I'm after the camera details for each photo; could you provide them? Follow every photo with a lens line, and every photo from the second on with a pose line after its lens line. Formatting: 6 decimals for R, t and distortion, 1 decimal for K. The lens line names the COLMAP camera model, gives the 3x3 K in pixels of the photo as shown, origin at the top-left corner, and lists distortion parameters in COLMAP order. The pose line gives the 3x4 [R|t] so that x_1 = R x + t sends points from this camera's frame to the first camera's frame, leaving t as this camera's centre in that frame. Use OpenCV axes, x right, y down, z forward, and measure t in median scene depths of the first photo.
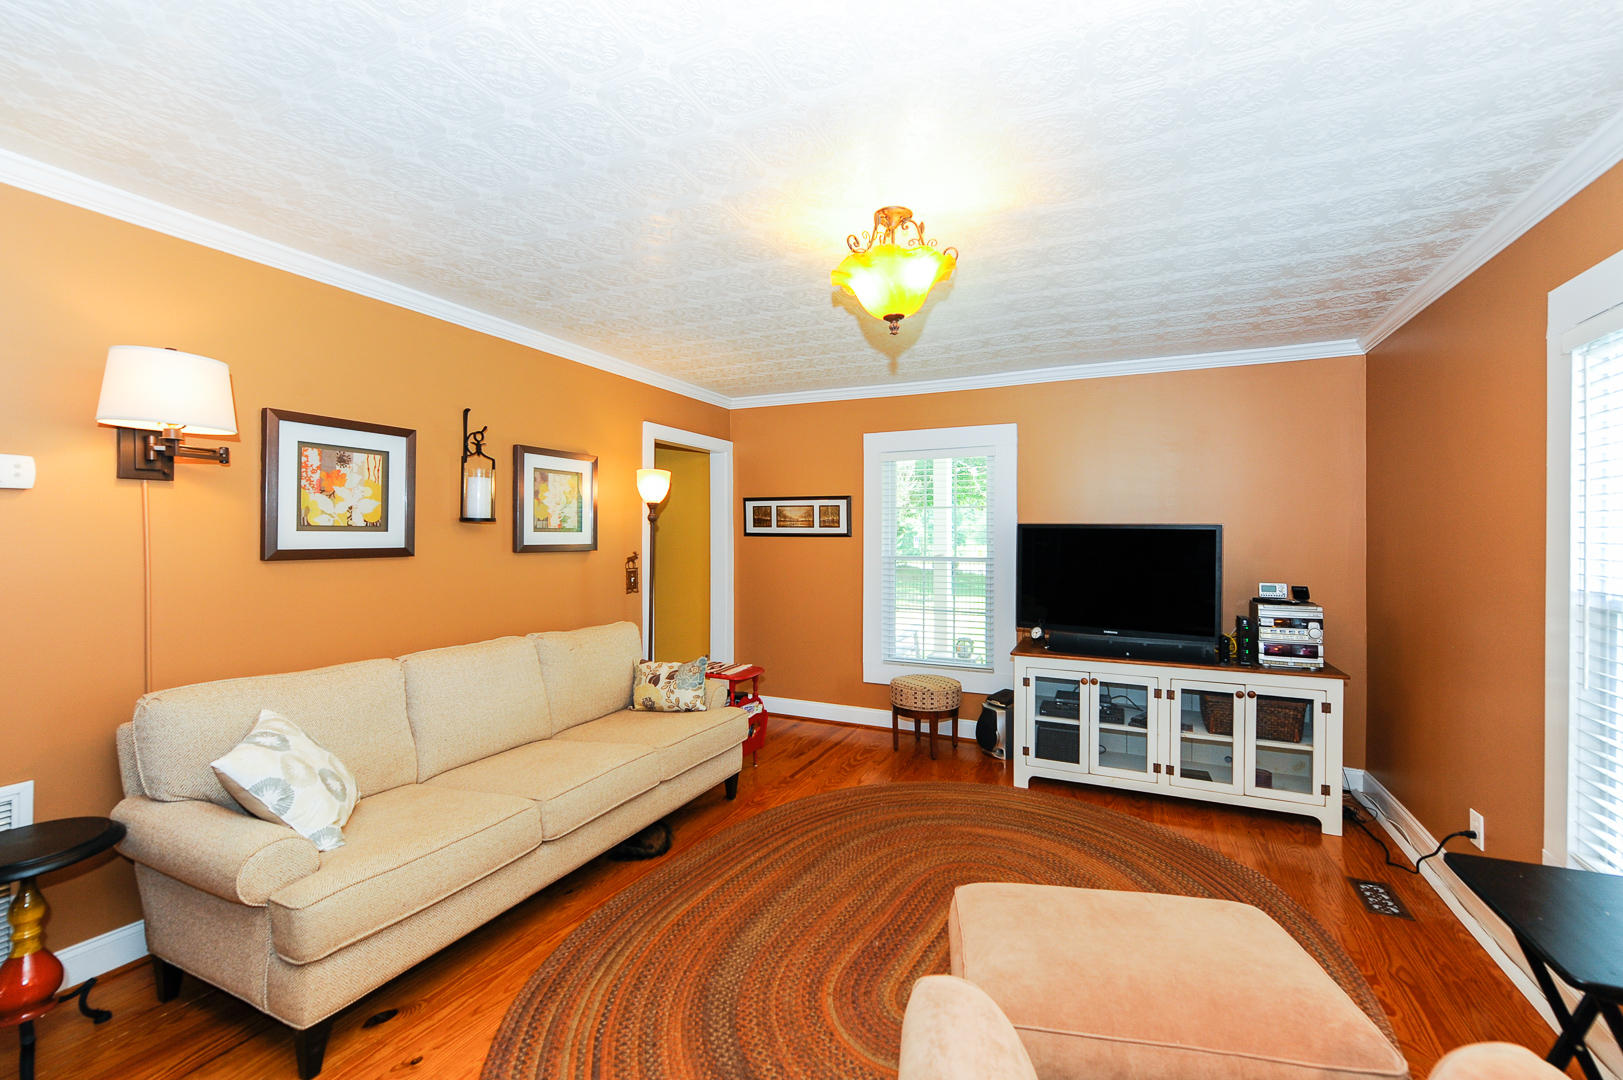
lens RADIAL K [[663.3, 0, 825.9], [0, 663.3, 535.6], [0, 0, 1]] dist [0.000777, -0.000321]
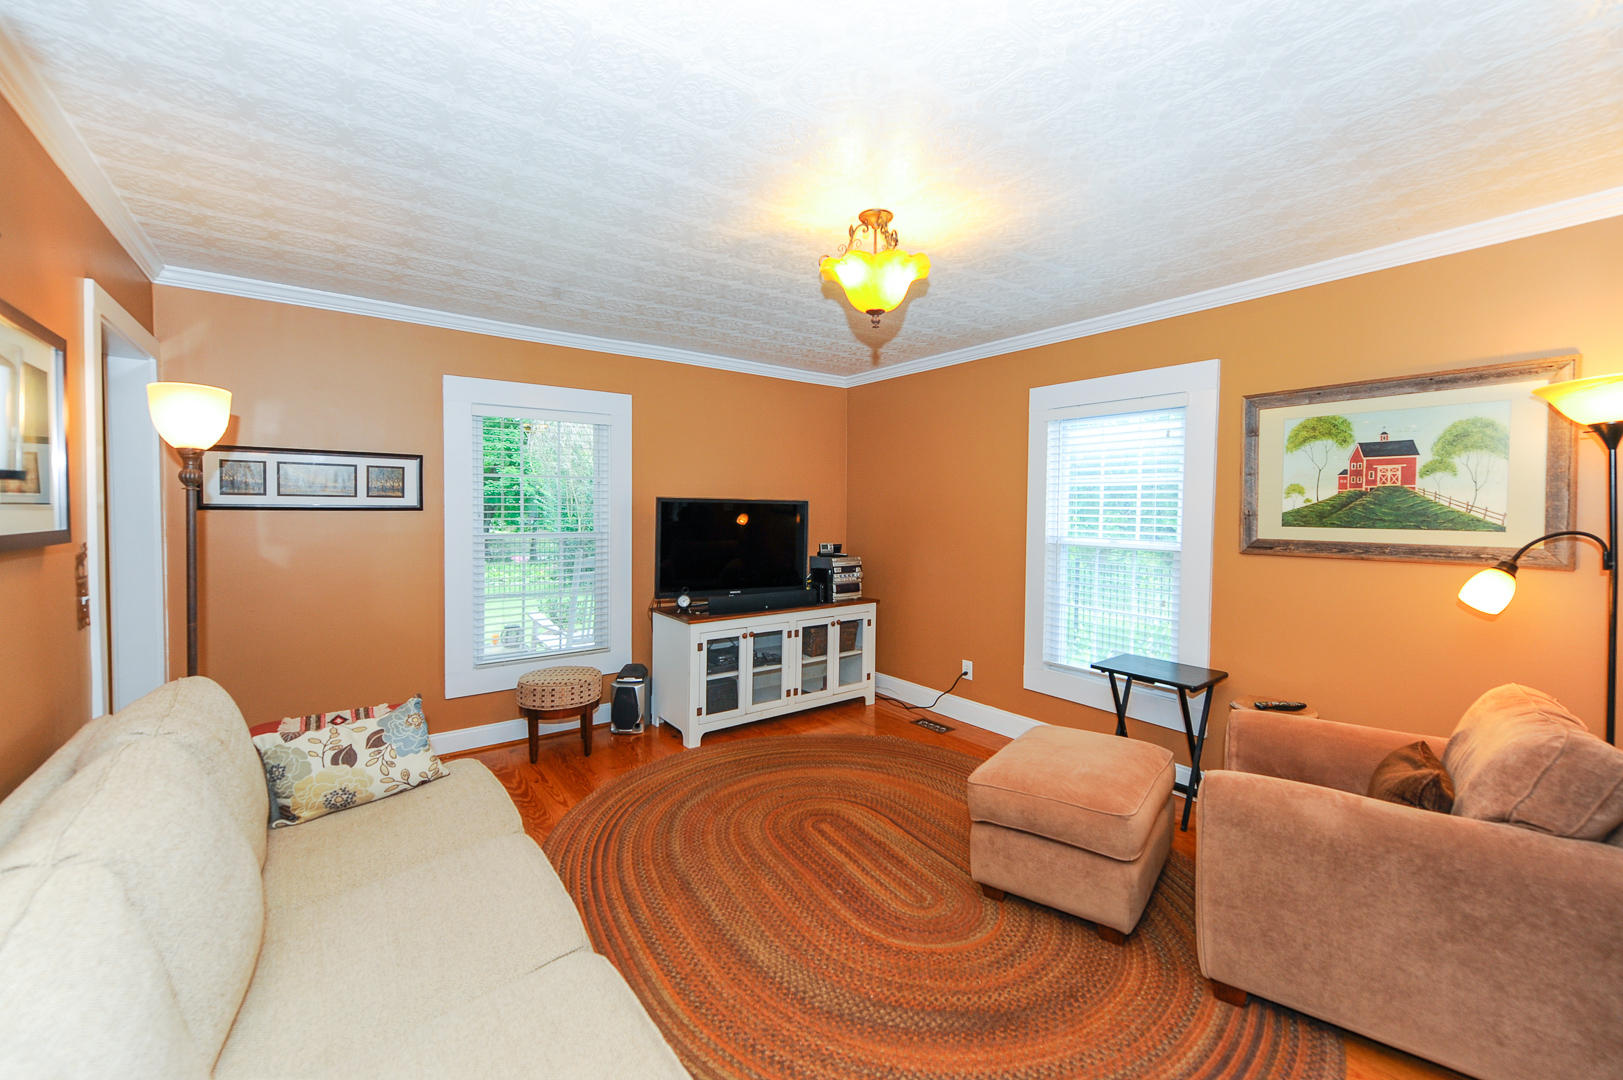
lens RADIAL K [[663.3, 0, 823.7], [0, 663.3, 525.7], [0, 0, 1]] dist [0.000777, -0.000321]
pose [[0.468372, -0.024658, 0.883187, -0.584022], [-0.002973, 0.999561, 0.029483, -0.006457], [-0.883526, -0.016435, 0.468093, 0.355682]]
